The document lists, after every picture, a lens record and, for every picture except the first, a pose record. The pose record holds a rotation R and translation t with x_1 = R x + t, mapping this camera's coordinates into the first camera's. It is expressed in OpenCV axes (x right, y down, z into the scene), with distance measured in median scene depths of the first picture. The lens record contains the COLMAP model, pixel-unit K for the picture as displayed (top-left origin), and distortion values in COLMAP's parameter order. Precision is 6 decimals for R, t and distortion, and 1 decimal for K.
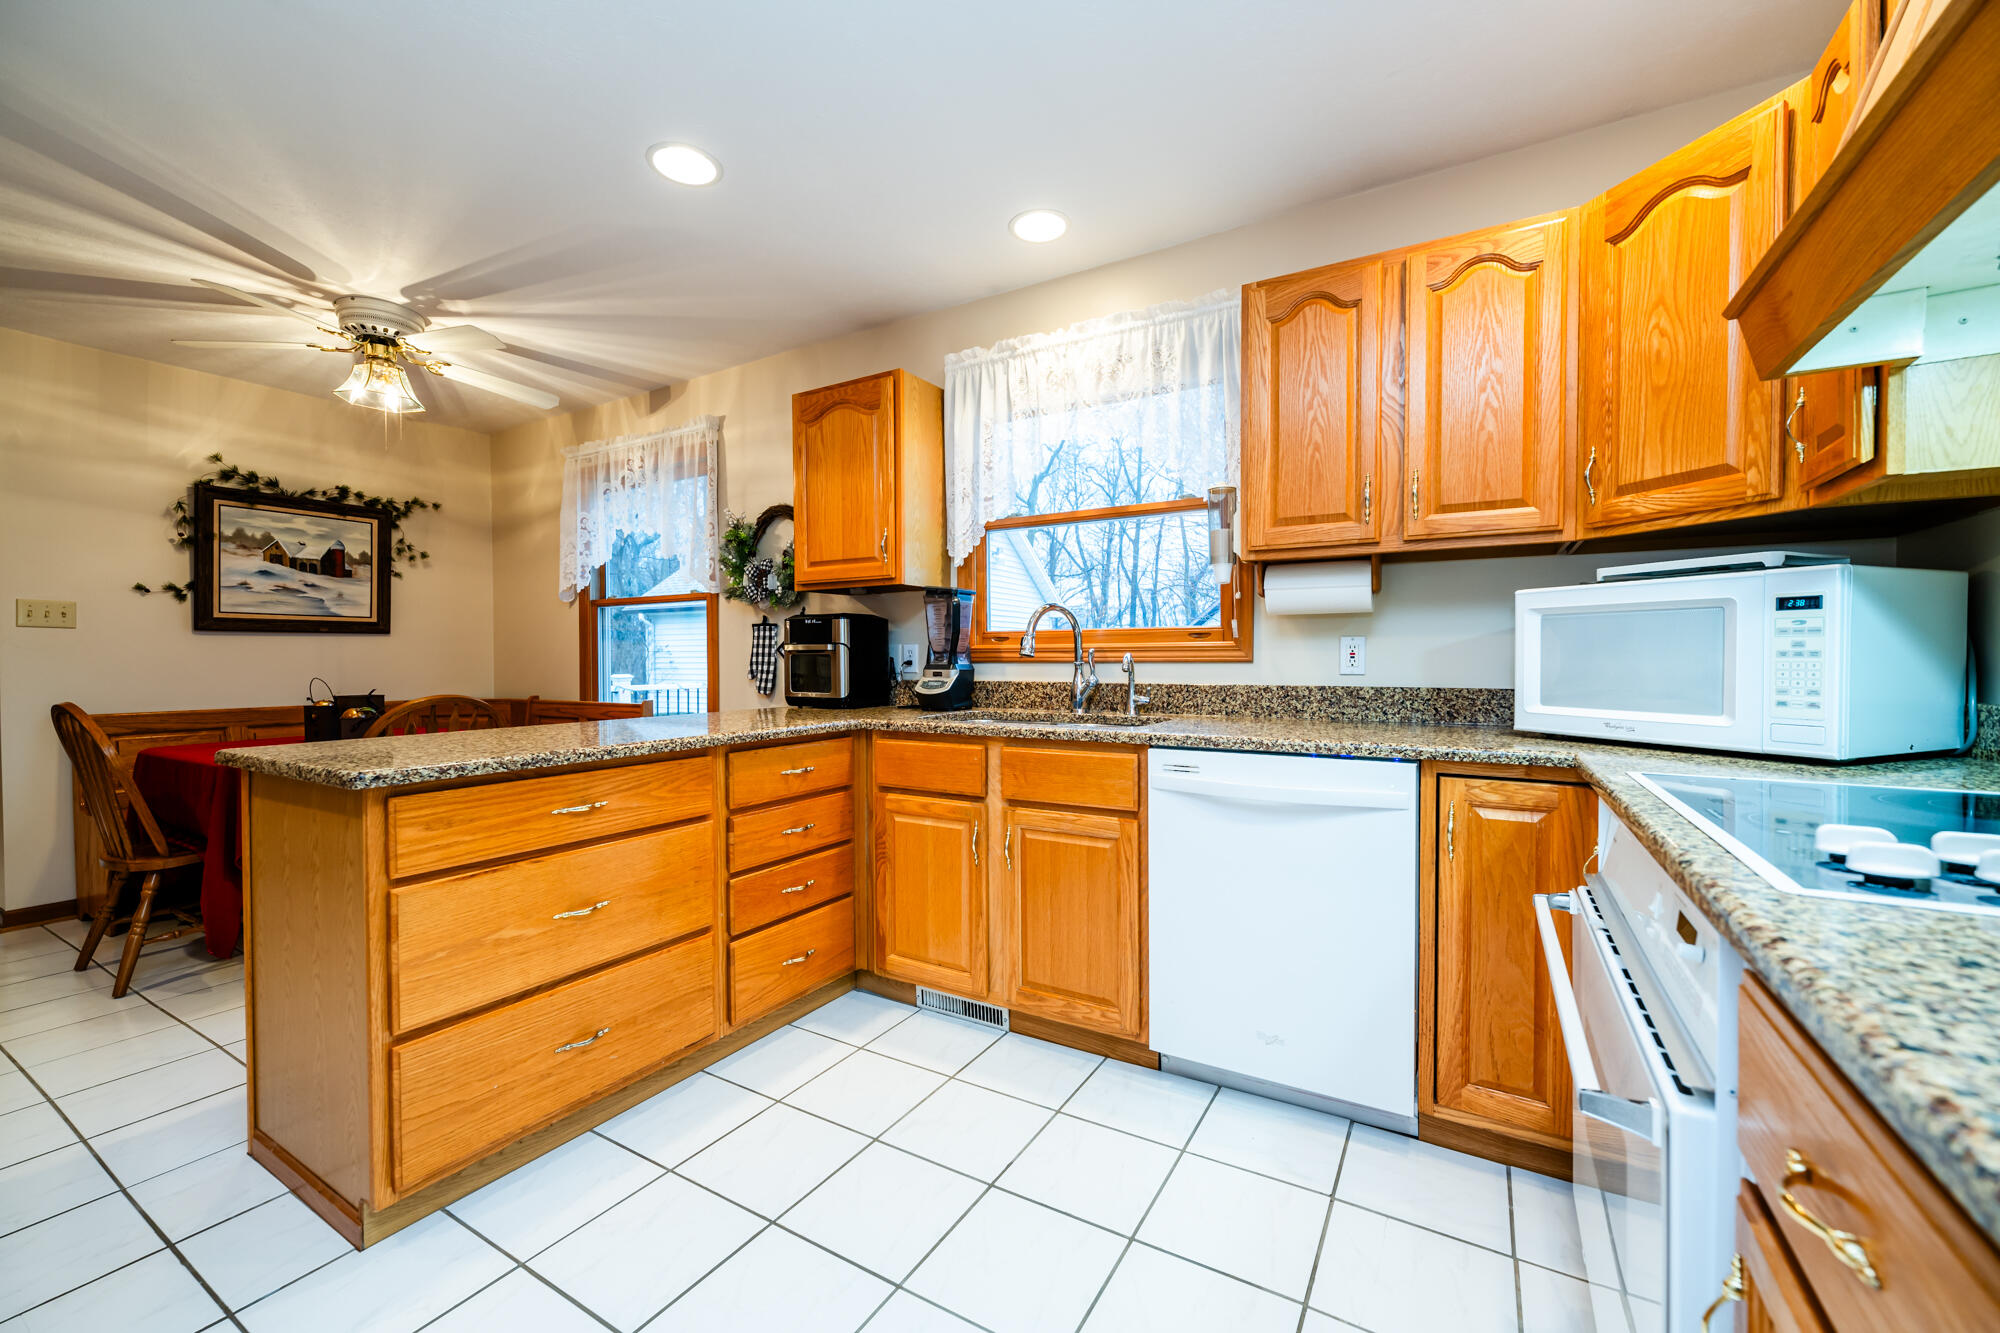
lens RADIAL K [[801.7, 0, 1000.4], [0, 801.7, 672.2], [0, 0, 1]] dist [0.000834, -0.000641]
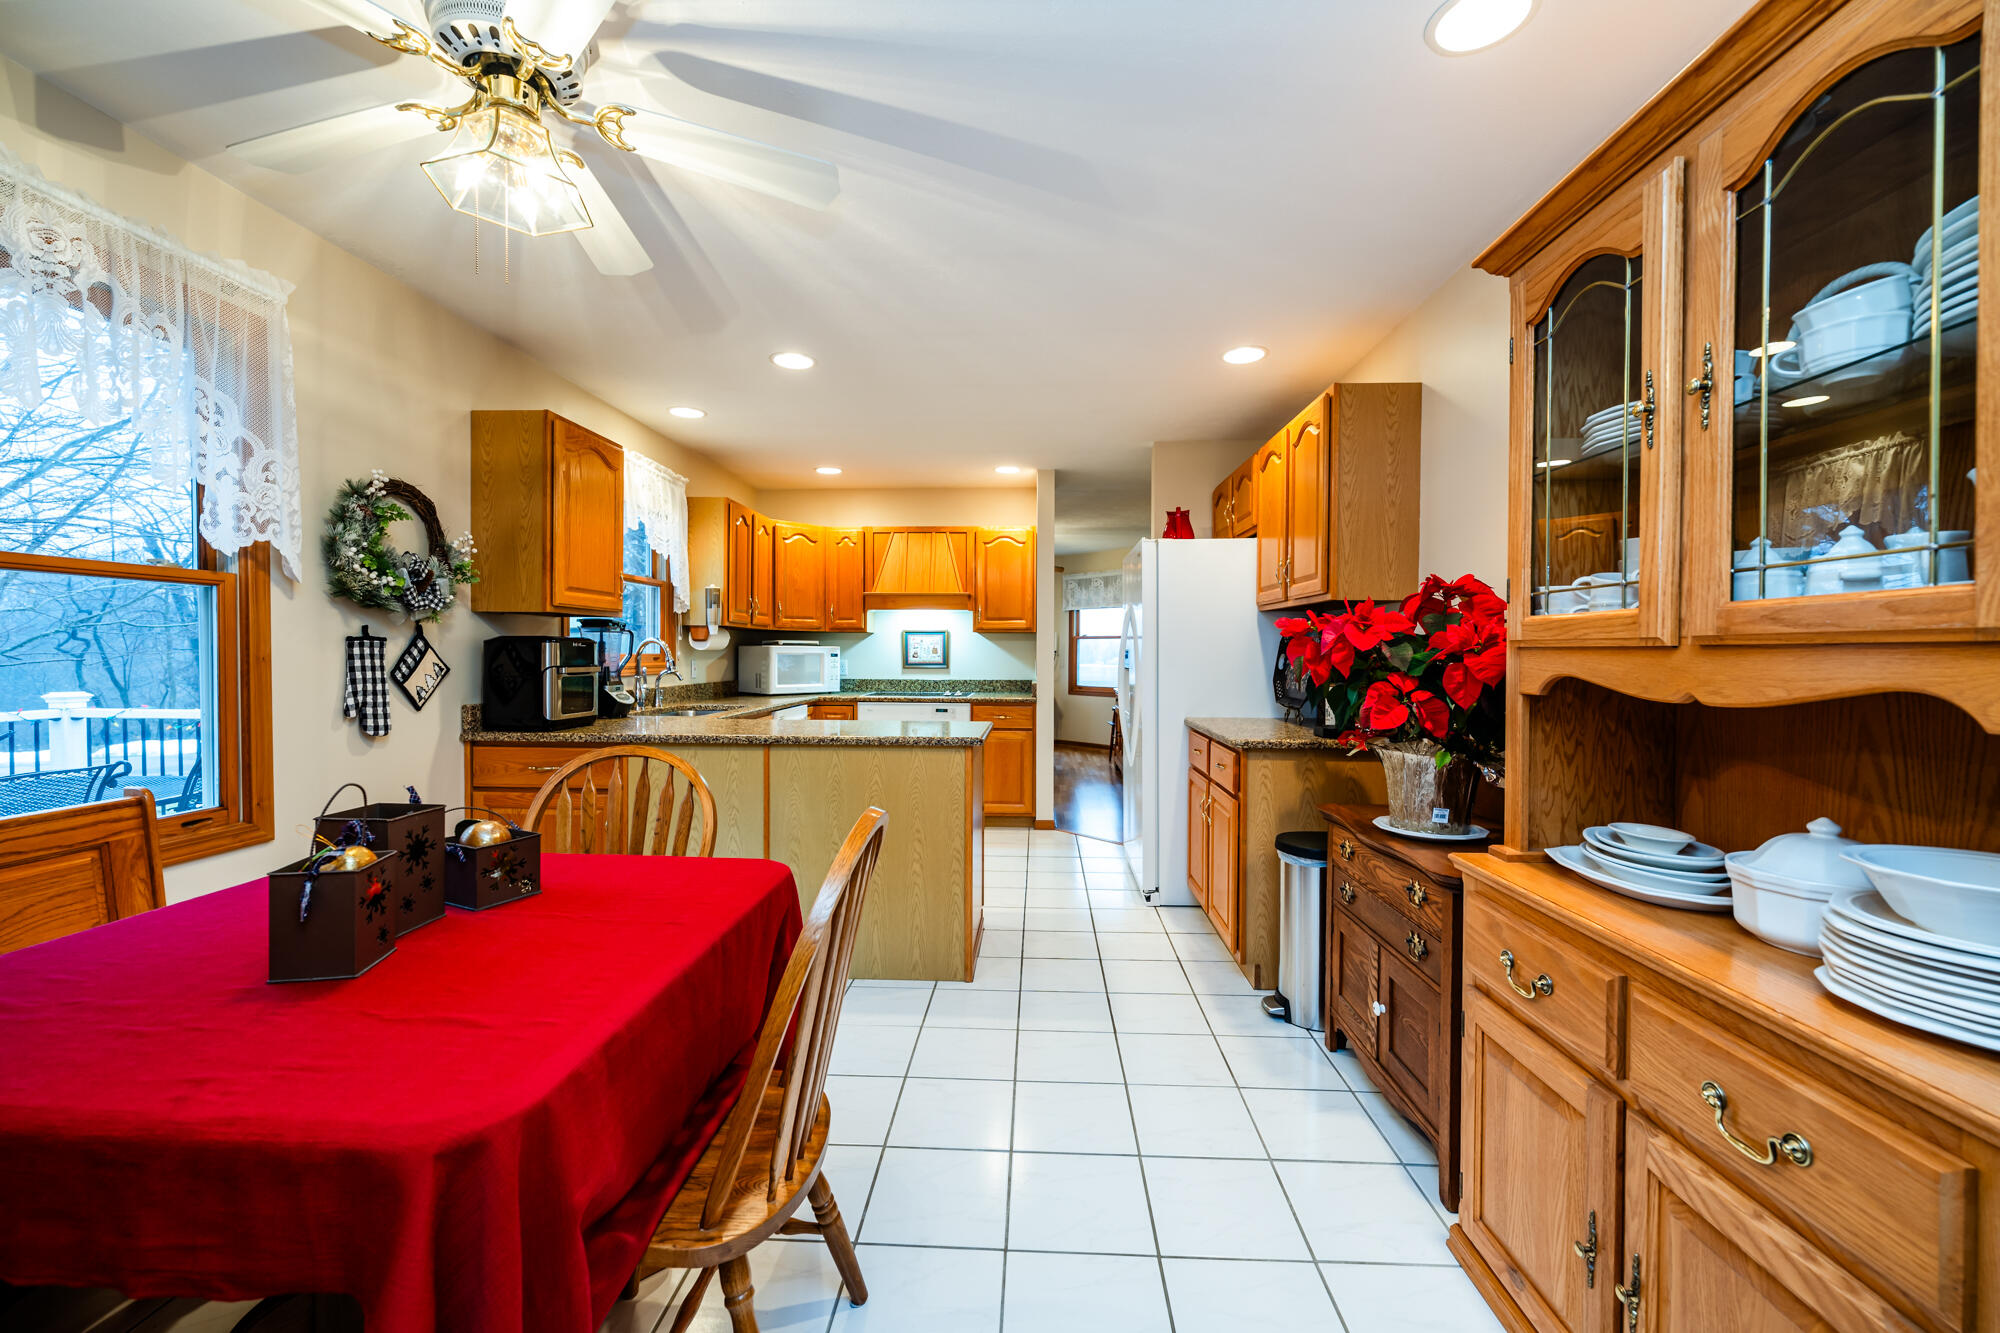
lens RADIAL K [[801.7, 0, 1000.0], [0, 801.7, 666.3], [0, 0, 1]] dist [0.000834, -0.000641]
pose [[-0.475428, -0.014665, 0.879632, -1.120870], [0.012513, 0.999647, 0.023428, -0.041819], [-0.879666, 0.022145, -0.475077, 0.802028]]
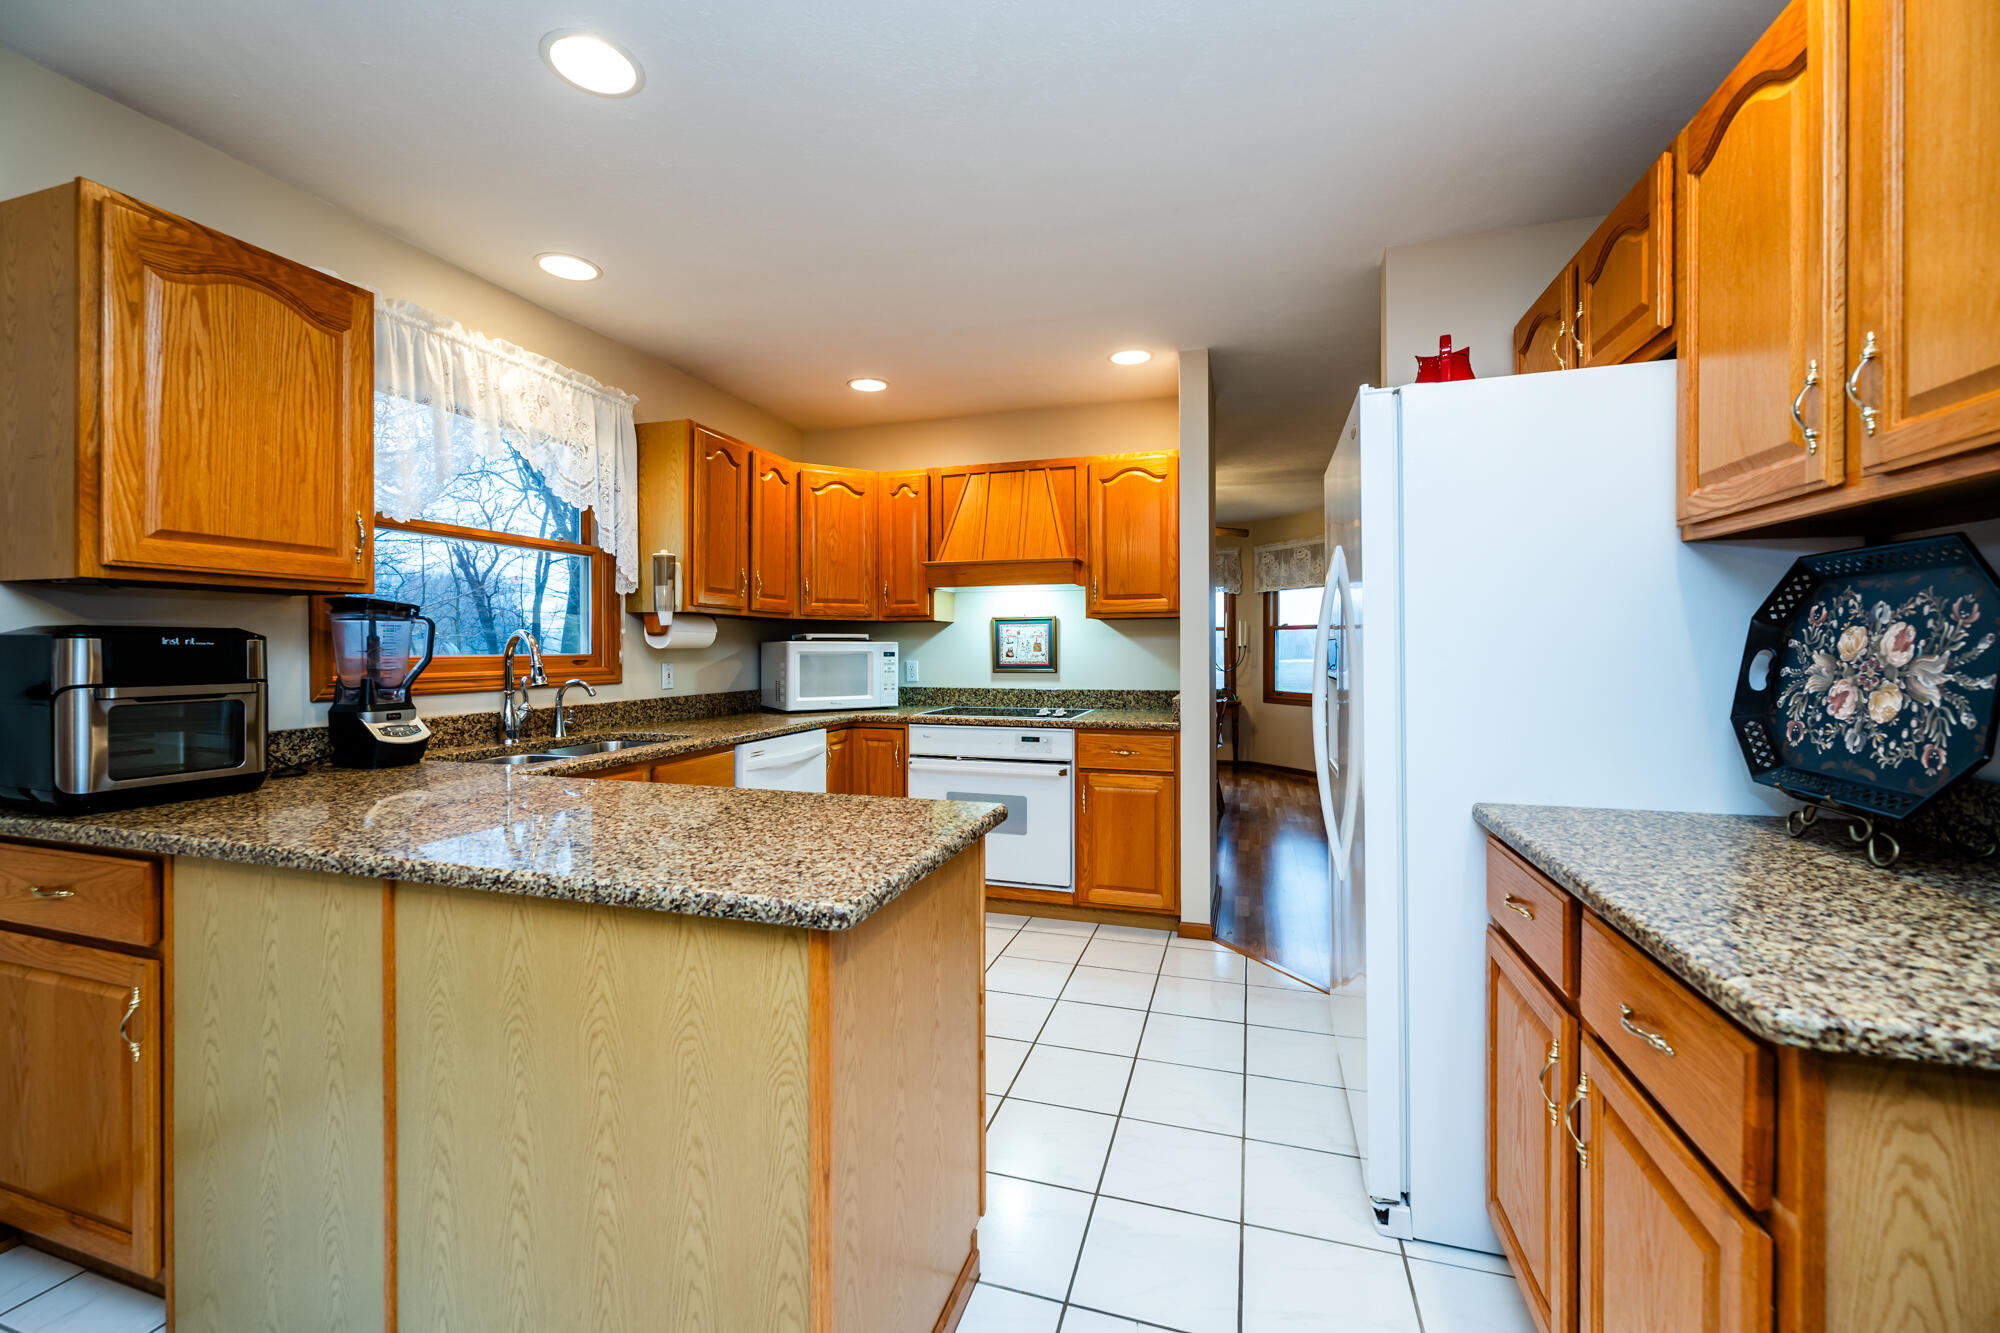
lens RADIAL K [[801.7, 0, 997.5], [0, 801.7, 653.9], [0, 0, 1]] dist [0.000834, -0.000641]
pose [[-0.234827, -0.004446, 0.972027, -0.704768], [0.020167, 0.999752, 0.009445, -0.038713], [-0.971828, 0.021821, -0.234679, 0.468176]]
